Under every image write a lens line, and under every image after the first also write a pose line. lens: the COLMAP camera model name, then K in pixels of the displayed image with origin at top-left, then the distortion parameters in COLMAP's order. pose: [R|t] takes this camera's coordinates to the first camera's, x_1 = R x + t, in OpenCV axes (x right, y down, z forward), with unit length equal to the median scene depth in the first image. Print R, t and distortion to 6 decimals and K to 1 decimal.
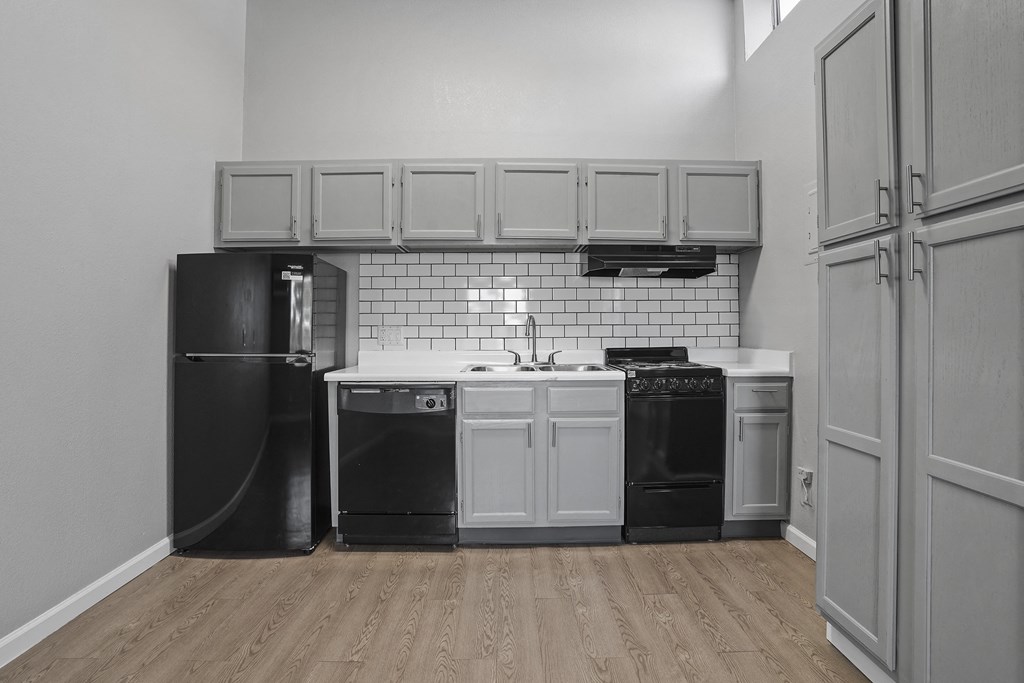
lens RADIAL K [[505.3, 0, 514.3], [0, 505.3, 322.6], [0, 0, 1]] dist [-0.003085, 0.000807]
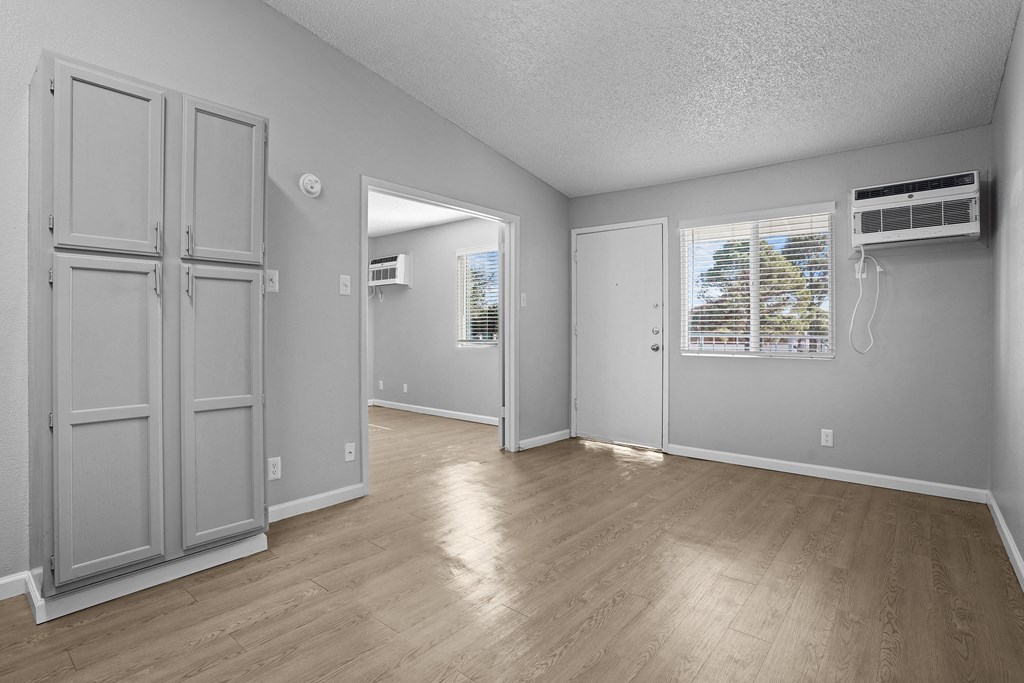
lens RADIAL K [[505.3, 0, 514.3], [0, 505.3, 322.6], [0, 0, 1]] dist [-0.003085, 0.000807]
pose [[-0.751117, 0.002865, 0.660162, -1.091706], [-0.005639, 0.999926, -0.010755, 0.013984], [-0.660144, -0.011801, -0.751046, 1.541276]]
